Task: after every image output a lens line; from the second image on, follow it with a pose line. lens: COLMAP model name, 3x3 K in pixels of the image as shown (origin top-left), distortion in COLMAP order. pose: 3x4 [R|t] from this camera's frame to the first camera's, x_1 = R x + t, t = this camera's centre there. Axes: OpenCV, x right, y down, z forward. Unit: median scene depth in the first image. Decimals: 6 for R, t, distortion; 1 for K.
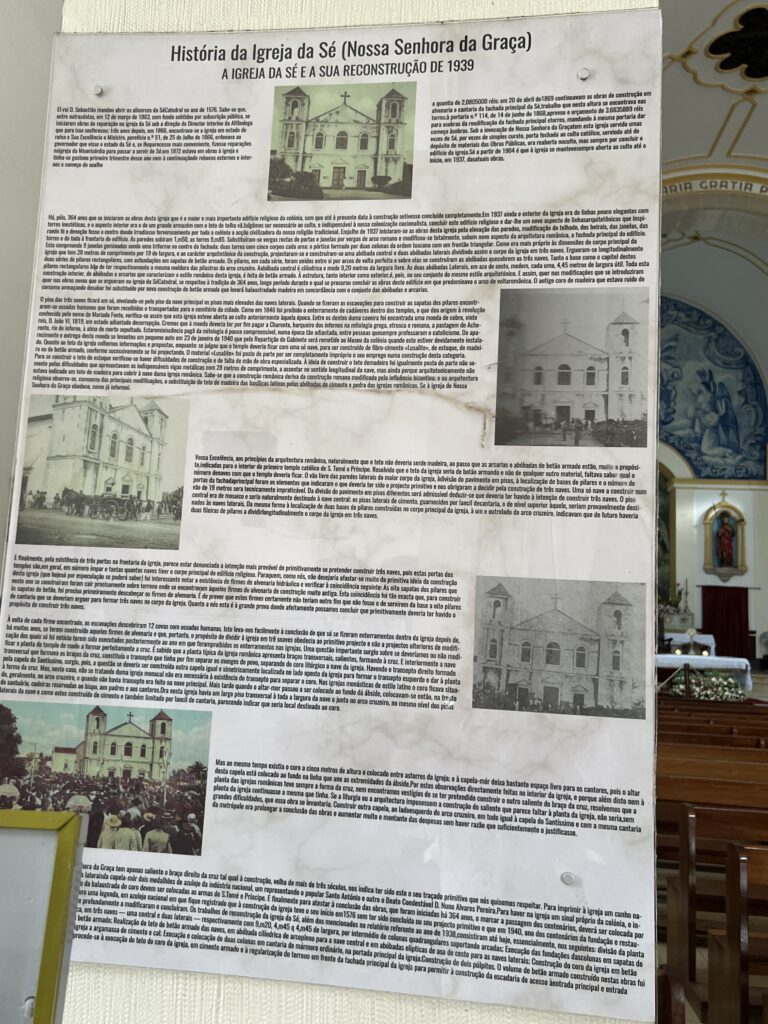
lens RADIAL K [[864.1, 0, 384.0], [0, 864.1, 512.0], [0, 0, 1]] dist [-0.001565, -0.001930]
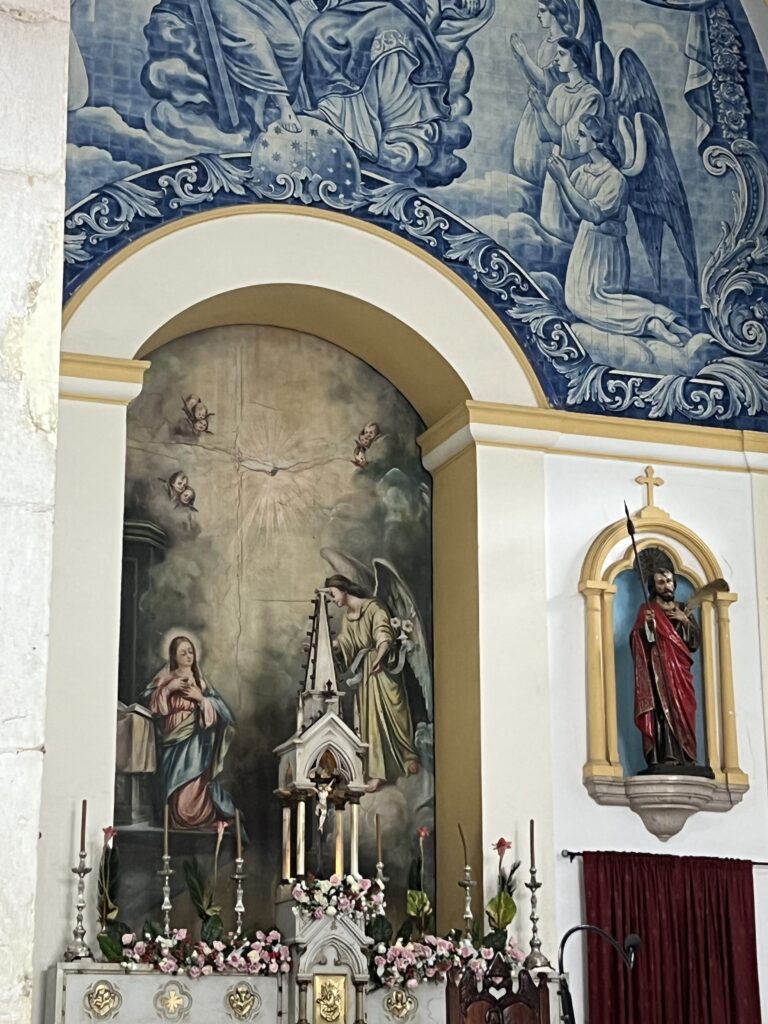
lens RADIAL K [[2163.0, 0, 384.0], [0, 2163.0, 512.0], [0, 0, 1]] dist [0.148224, -0.230772]
pose [[0.891697, 0.072370, 0.446811, 0.050149], [-0.017721, 0.991960, -0.125302, 0.067056], [-0.452287, 0.103813, 0.885810, 0.486025]]
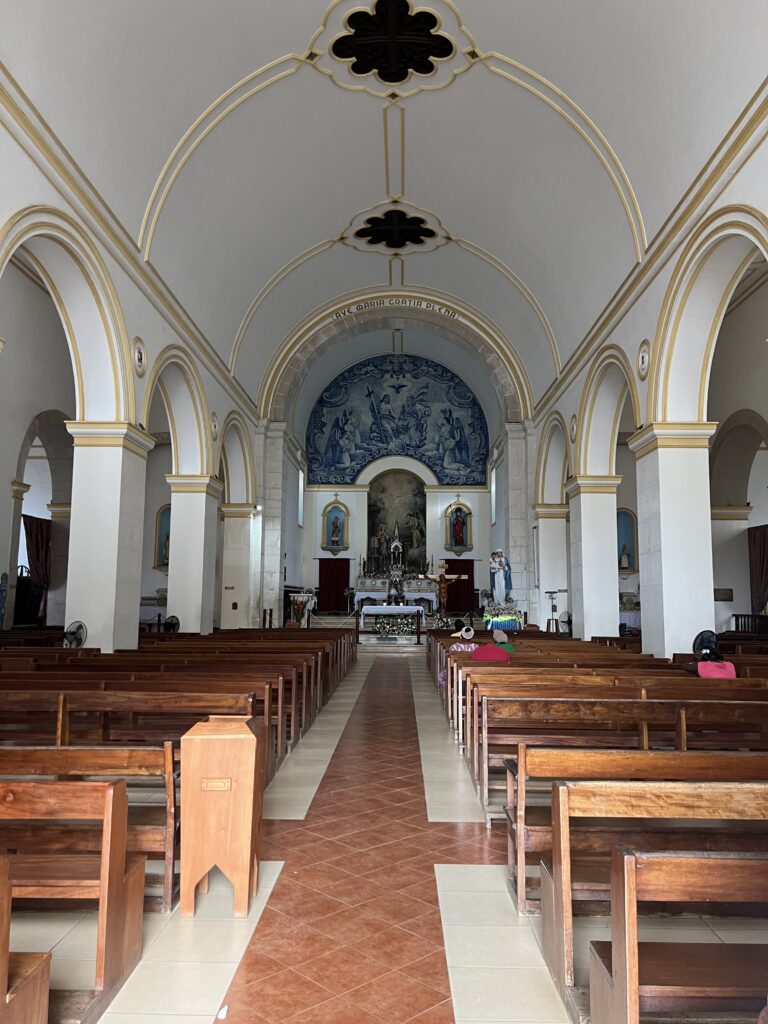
lens RADIAL K [[747.1, 0, 388.0], [0, 747.1, 519.6], [0, 0, 1]] dist [0.092929, -0.115193]
pose [[0.994364, -0.025370, 0.102939, 0.145793], [0.022266, 0.999266, 0.031186, -0.022376], [-0.103655, -0.028718, 0.994199, -0.233480]]
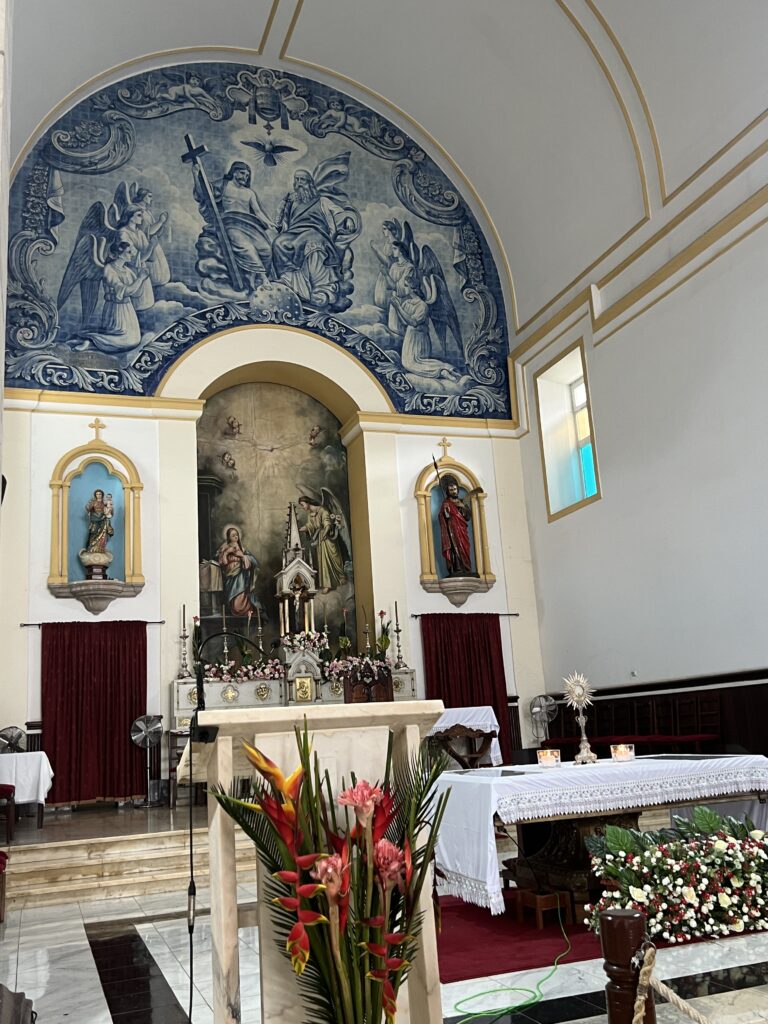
lens RADIAL K [[920.2, 0, 387.9], [0, 920.2, 527.1], [0, 0, 1]] dist [0.093639, -0.232915]
pose [[0.886309, -0.003599, 0.463081, 0.096738], [0.042815, 0.996324, -0.074201, 0.071605], [-0.461111, 0.085592, 0.883205, 0.514069]]
